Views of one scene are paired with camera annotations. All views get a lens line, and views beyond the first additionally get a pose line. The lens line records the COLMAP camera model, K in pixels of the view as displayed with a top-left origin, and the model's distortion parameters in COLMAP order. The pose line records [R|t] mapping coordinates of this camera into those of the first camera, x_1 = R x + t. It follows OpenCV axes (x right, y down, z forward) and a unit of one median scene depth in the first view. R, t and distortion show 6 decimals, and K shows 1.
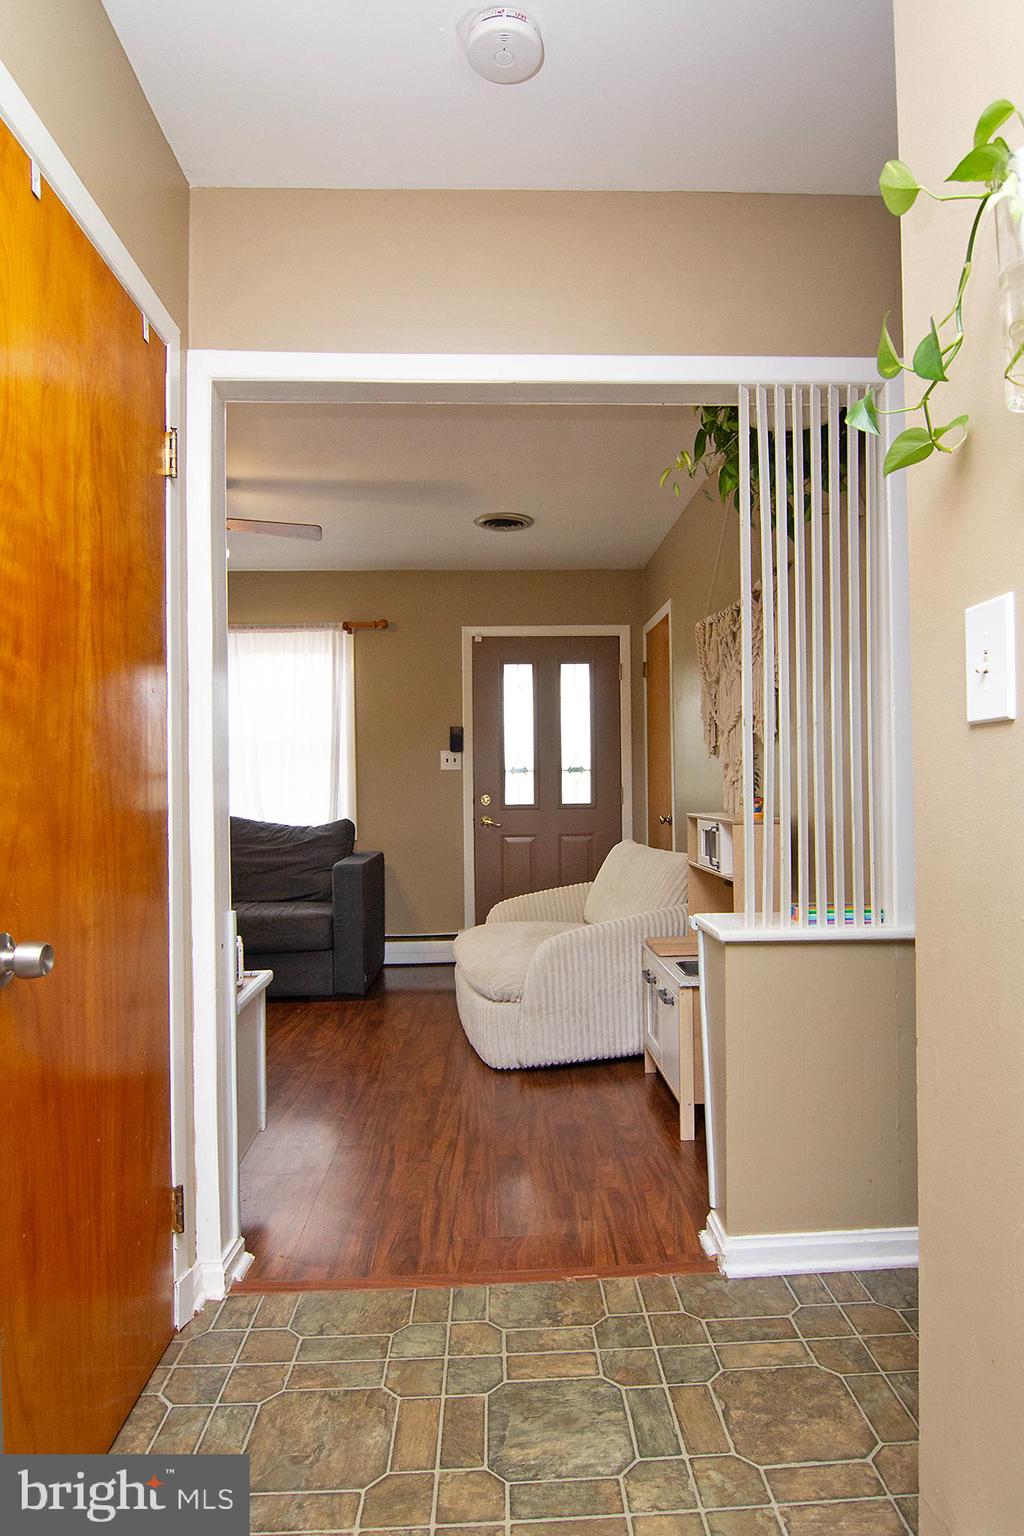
lens RADIAL K [[911.2, 0, 512.0], [0, 911.2, 768.0], [0, 0, 1]] dist [-0.005708, -0.013594]
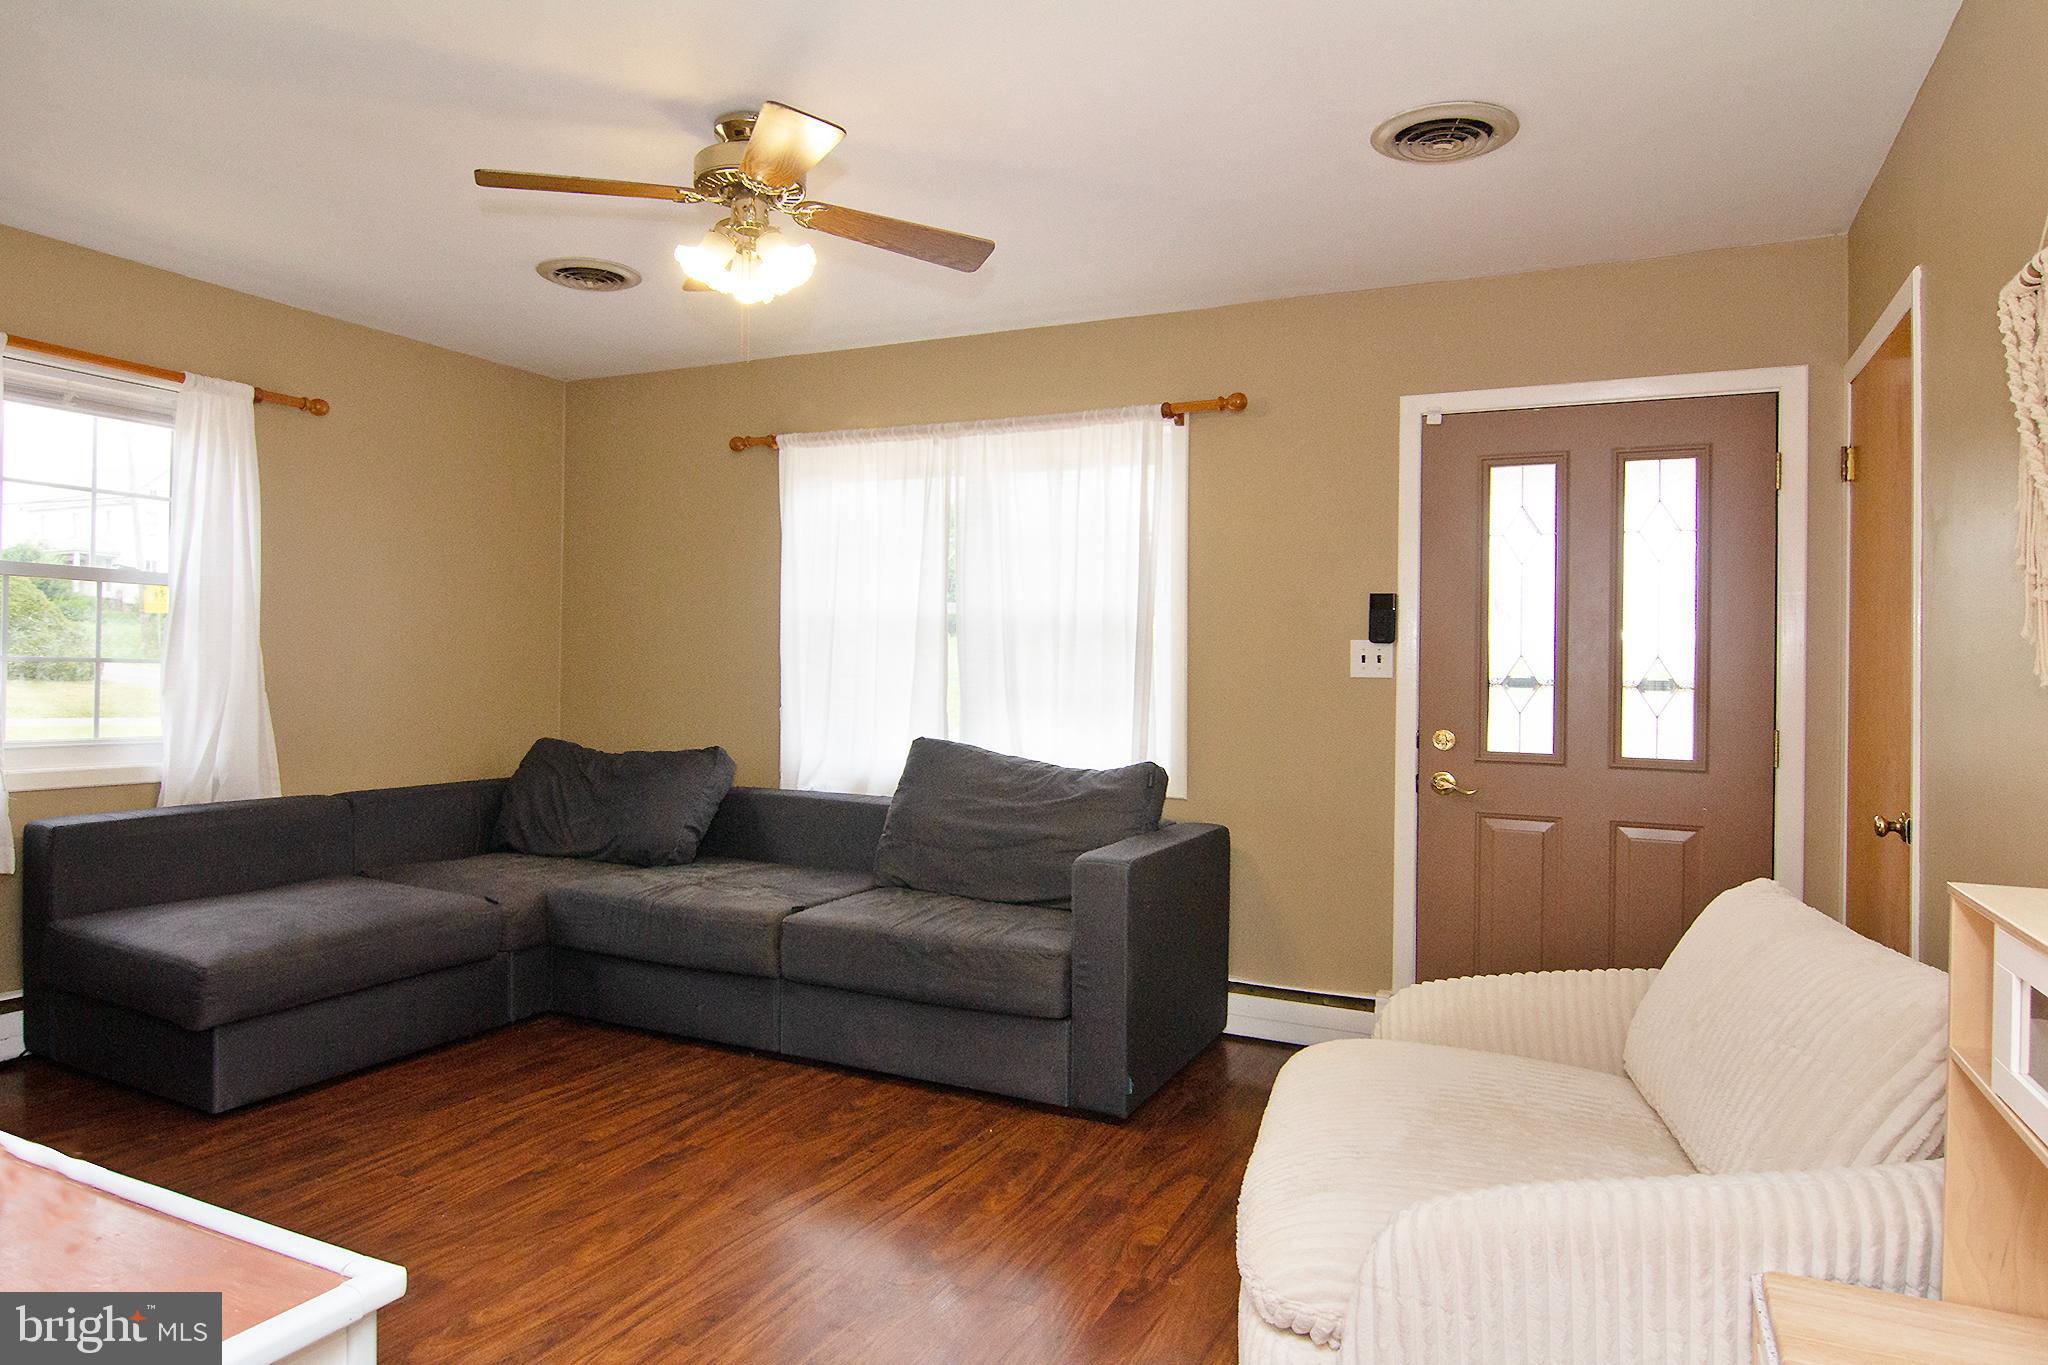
lens RADIAL K [[1180.9, 0, 933.8], [0, 1180.9, 650.4], [0, 0, 1]] dist [-0.003259, -0.000646]
pose [[0.860665, 0.025654, -0.508526, 0.061168], [-0.024164, 0.999663, 0.009535, -0.013962], [0.508599, 0.004081, 0.860994, 0.306700]]
